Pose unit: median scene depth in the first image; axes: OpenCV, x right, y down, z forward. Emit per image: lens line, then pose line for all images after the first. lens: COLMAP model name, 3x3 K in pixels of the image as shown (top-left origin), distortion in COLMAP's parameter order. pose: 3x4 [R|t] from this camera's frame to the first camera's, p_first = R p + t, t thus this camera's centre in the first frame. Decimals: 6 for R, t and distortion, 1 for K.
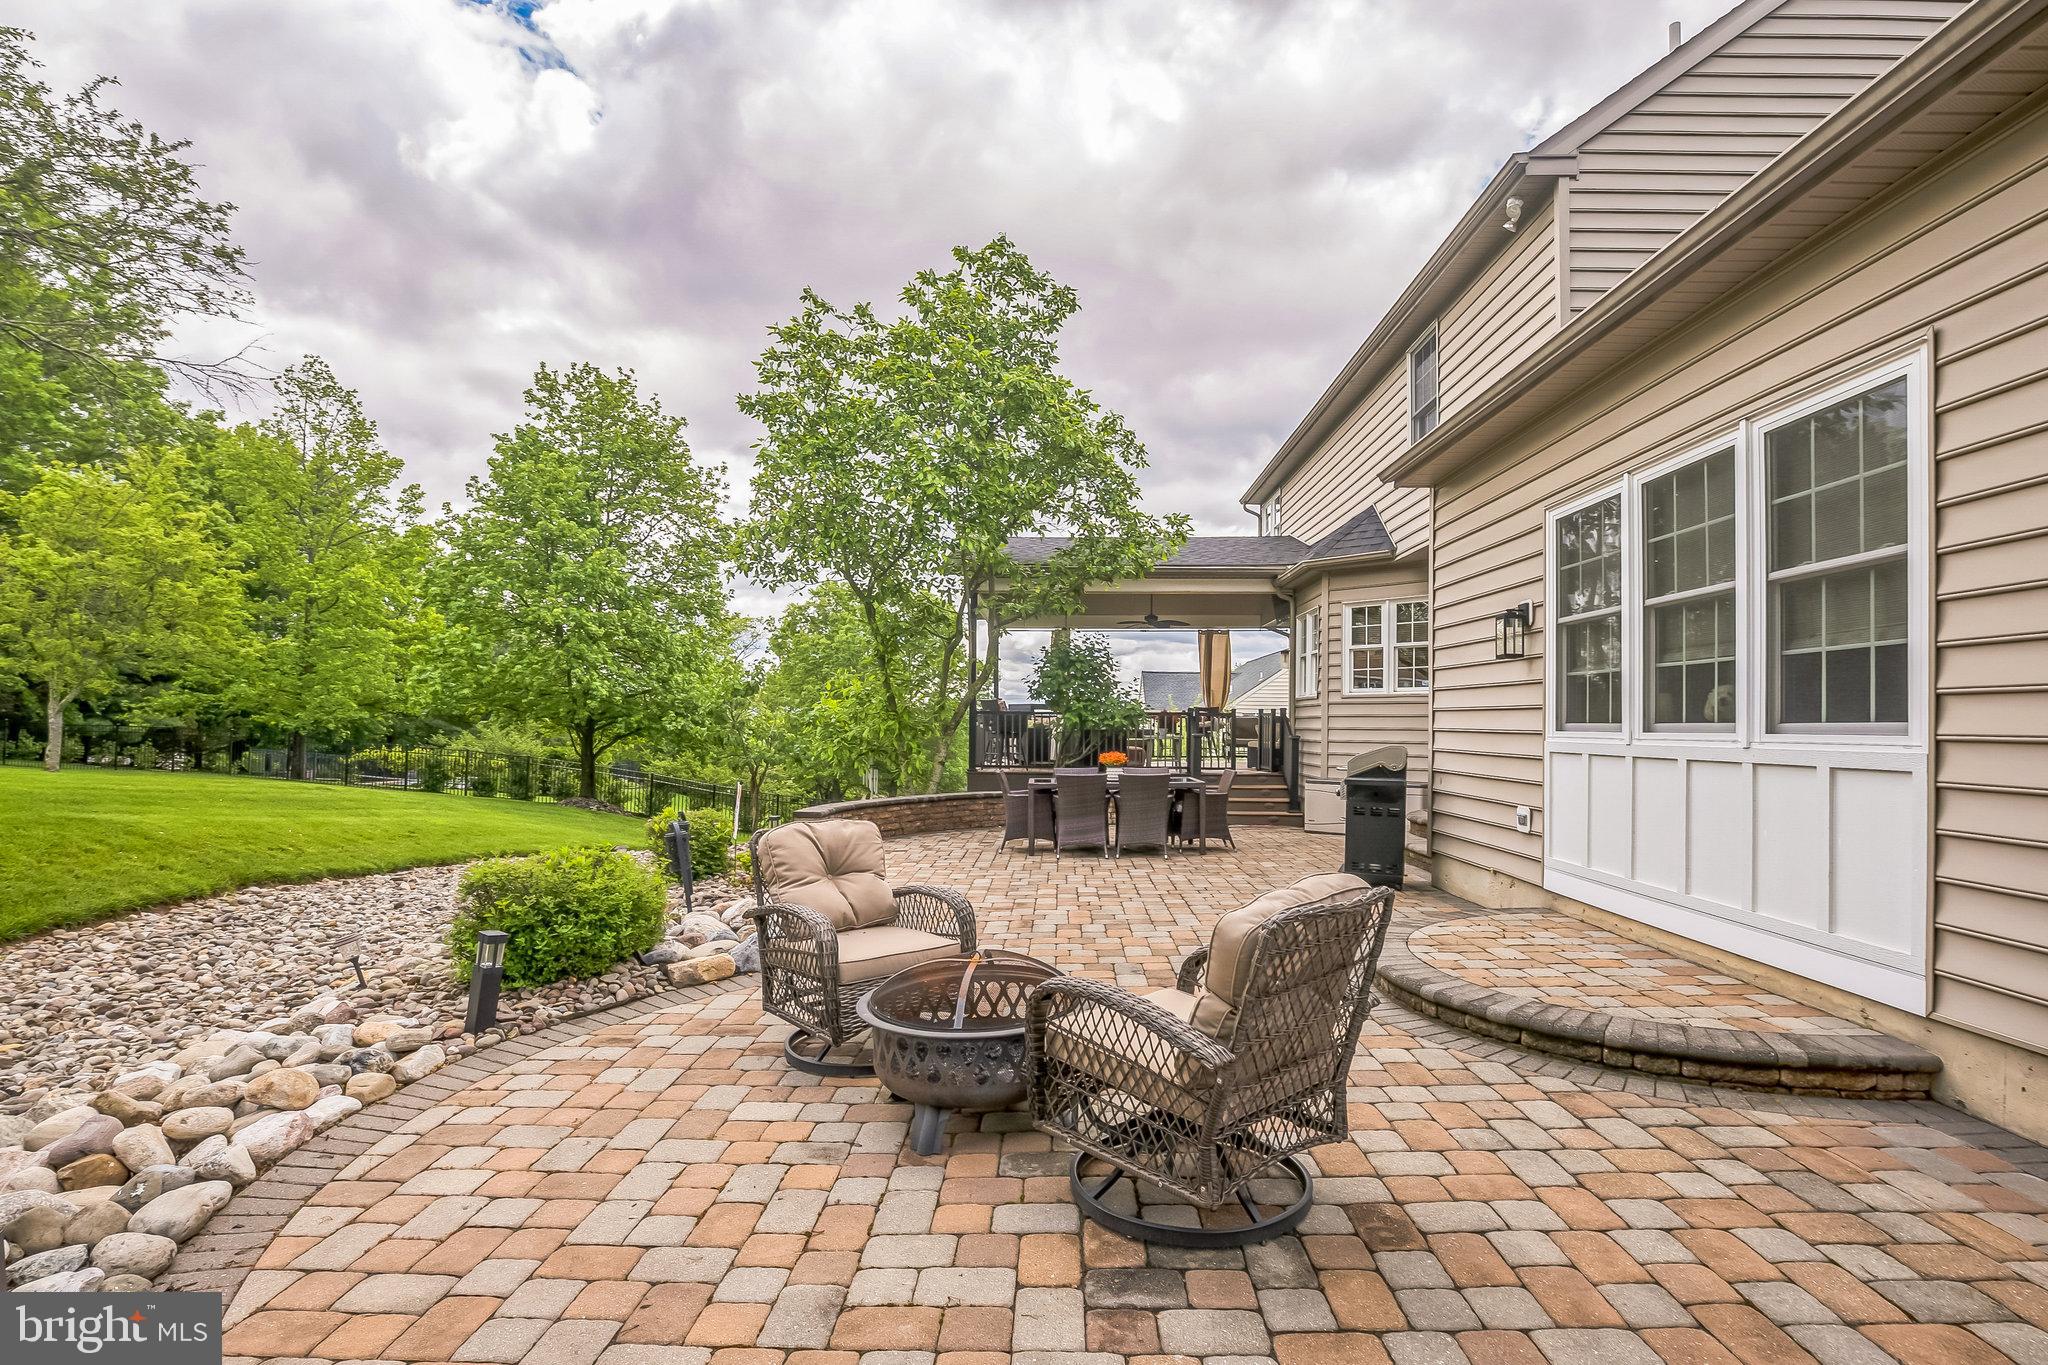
lens RADIAL K [[949.6, 0, 1026.3], [0, 949.6, 728.1], [0, 0, 1]] dist [-0.000970, -0.000198]
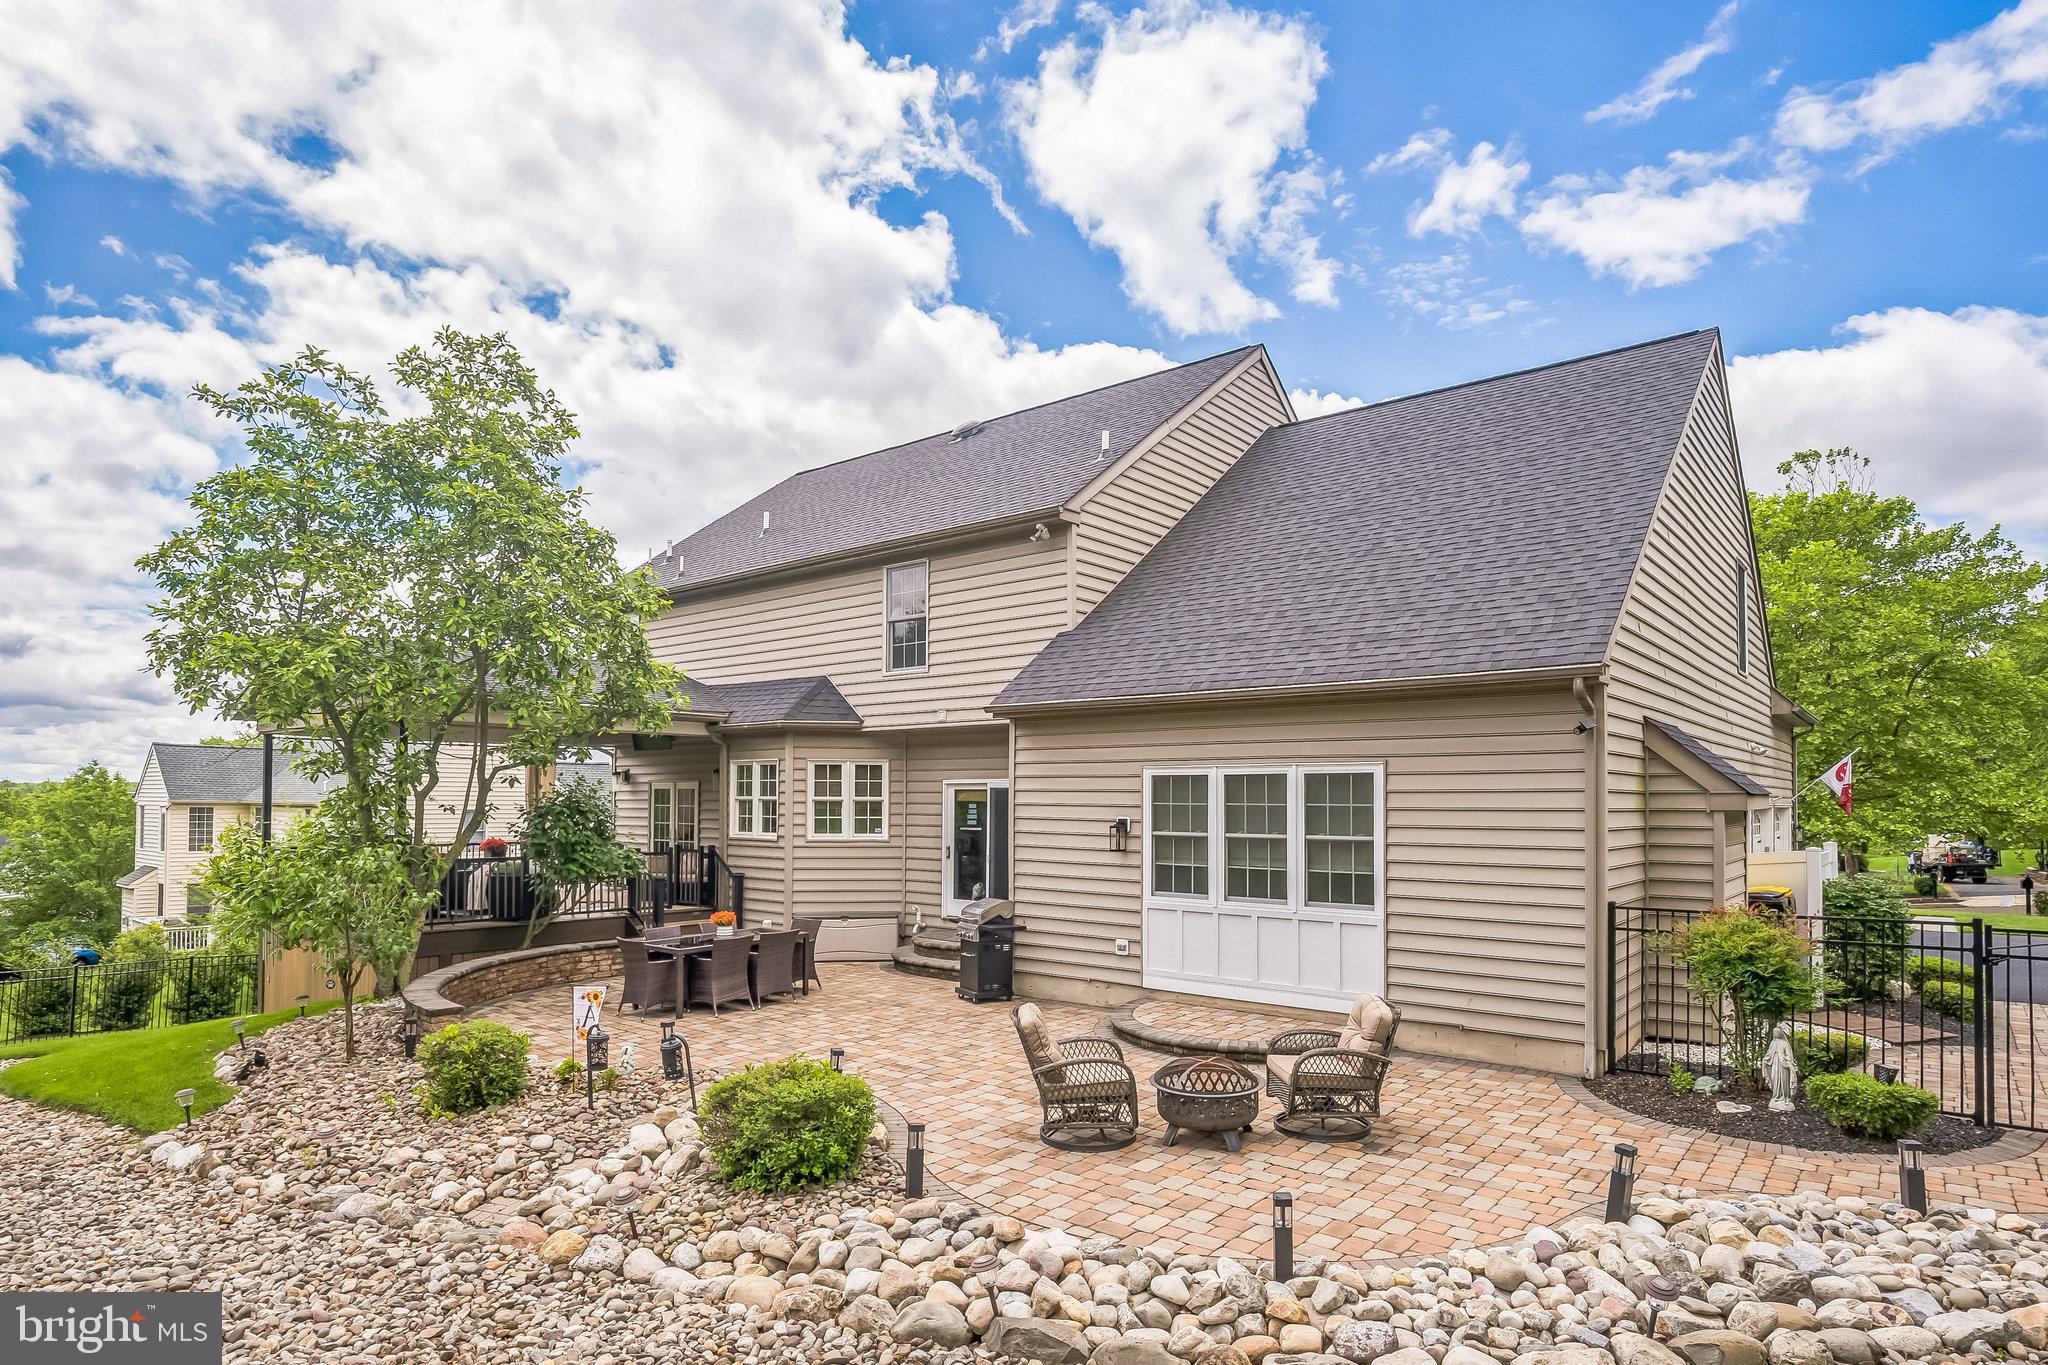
lens RADIAL K [[1124.5, 0, 1027.6], [0, 1124.5, 787.7], [0, 0, 1]] dist [-0.001616, -0.000303]
pose [[0.607777, 0.002366, 0.794104, -1.539503], [0.004780, 0.999967, -0.006637, -0.230832], [-0.794093, 0.007830, 0.607746, -0.092197]]
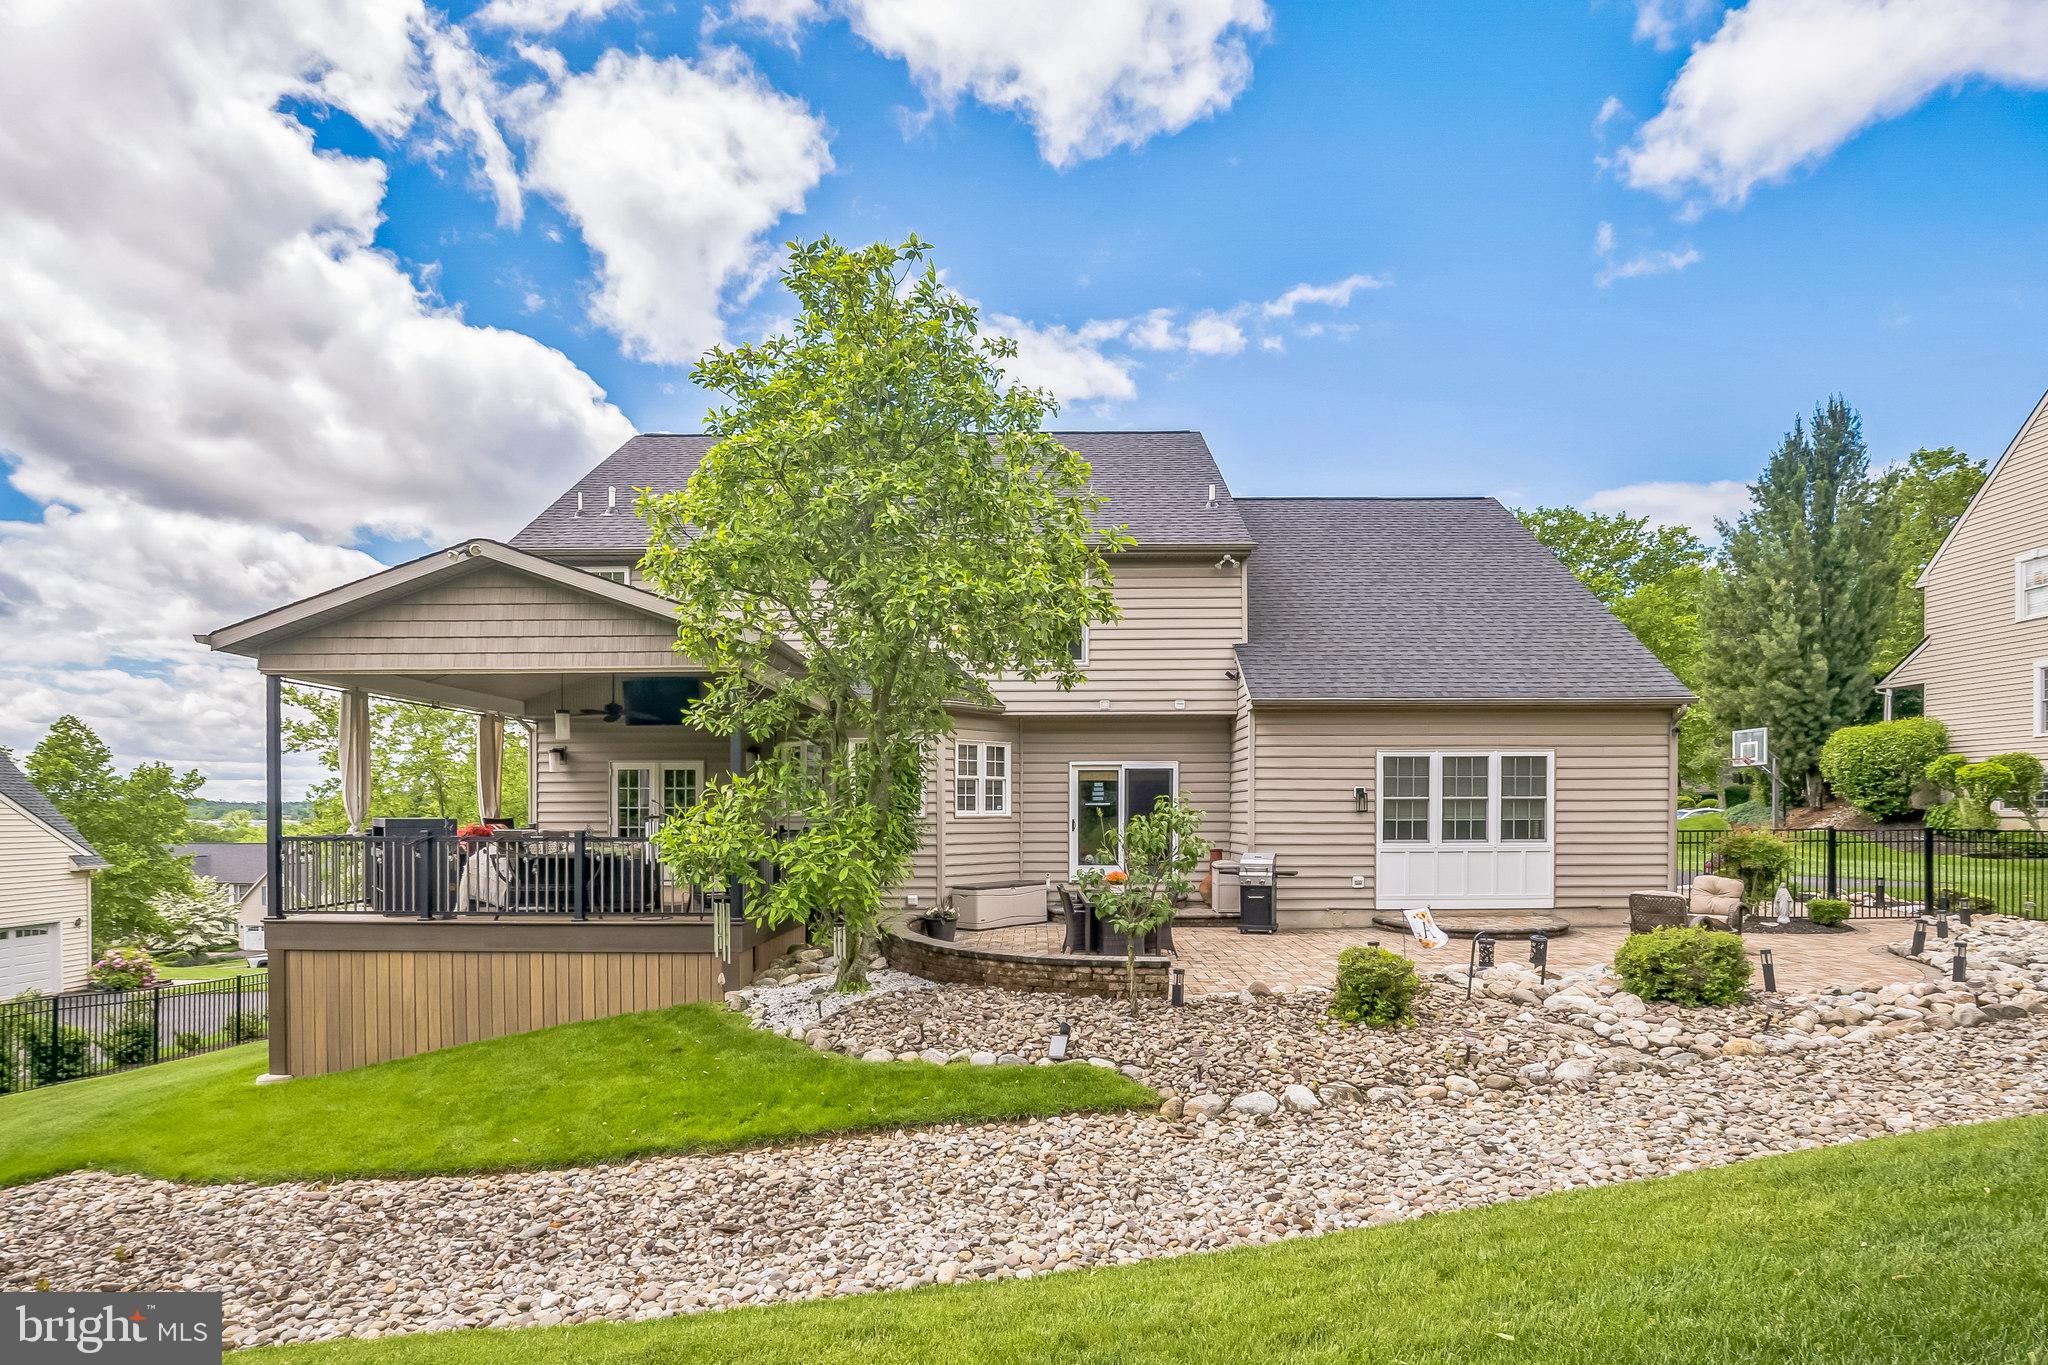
lens RADIAL K [[1028.1, 0, 1024.2], [0, 1028.1, 808.3], [0, 0, 1]] dist [-0.040071, 0.000416]
pose [[-0.033034, -0.004619, 0.999444, -2.552325], [0.007954, 0.999956, 0.004884, -0.133514], [-0.999423, 0.008111, -0.032995, 2.531482]]
